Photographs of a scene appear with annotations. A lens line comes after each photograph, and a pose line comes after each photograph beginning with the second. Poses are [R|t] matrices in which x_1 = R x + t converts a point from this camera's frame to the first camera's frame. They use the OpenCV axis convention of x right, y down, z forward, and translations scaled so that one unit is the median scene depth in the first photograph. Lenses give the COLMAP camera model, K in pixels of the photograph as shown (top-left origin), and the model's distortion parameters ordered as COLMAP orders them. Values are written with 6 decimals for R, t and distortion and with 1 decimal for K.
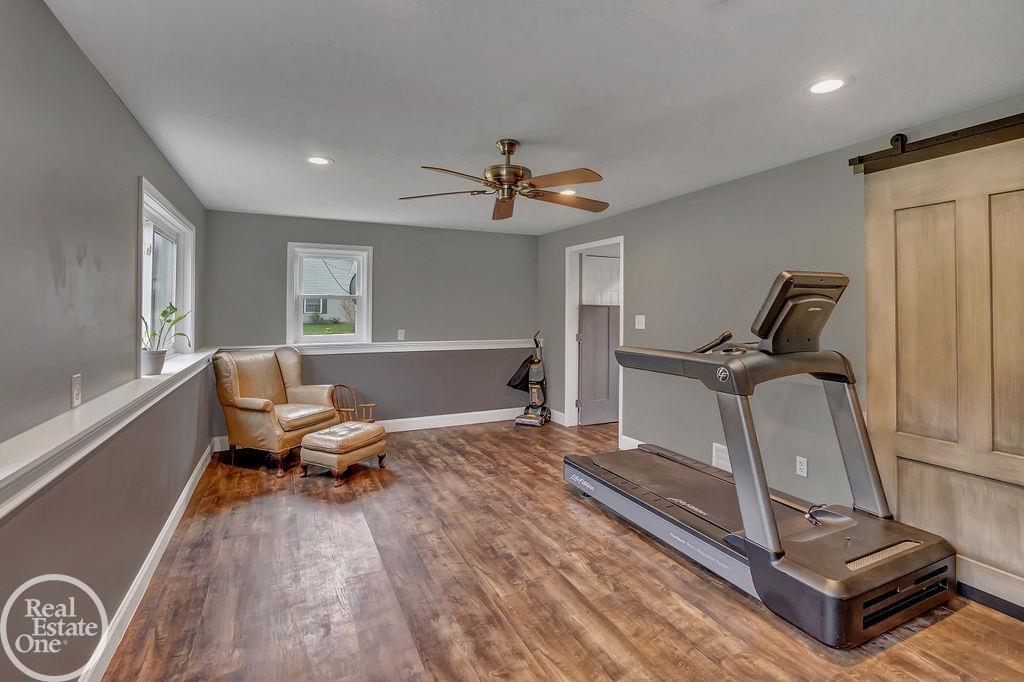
lens RADIAL K [[475.5, 0, 510.2], [0, 475.5, 327.7], [0, 0, 1]] dist [-0.001359, -0.000048]
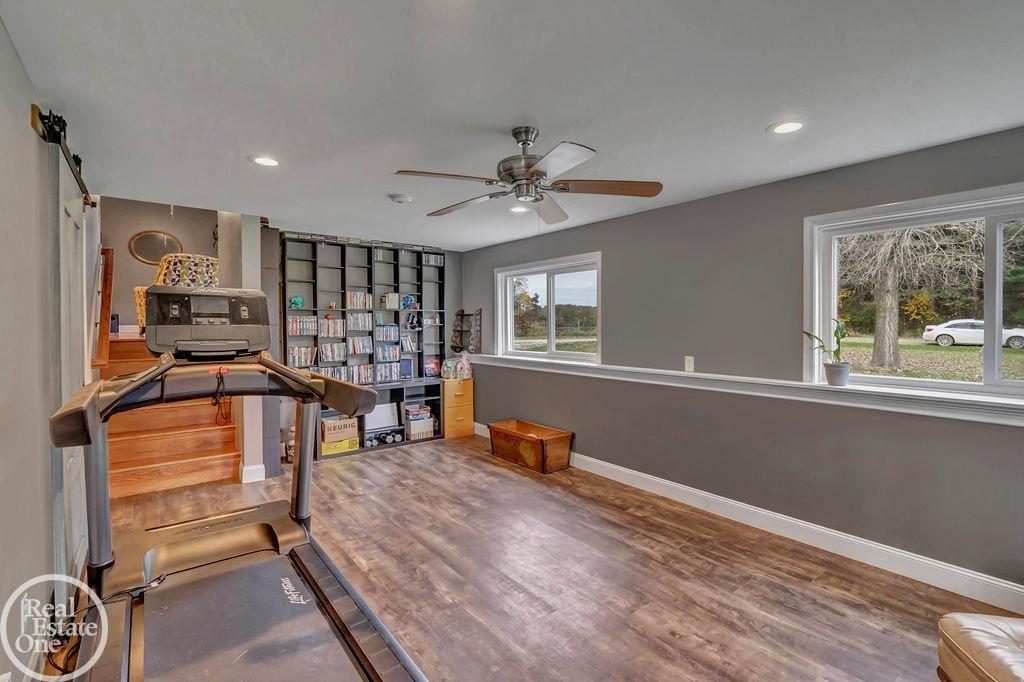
lens RADIAL K [[475.5, 0, 510.2], [0, 475.5, 327.7], [0, 0, 1]] dist [-0.001359, -0.000048]
pose [[-0.975885, -0.001461, -0.218282, 0.232218], [-0.010511, 0.999132, 0.040305, -0.073898], [0.218034, 0.041627, -0.975053, 1.999953]]
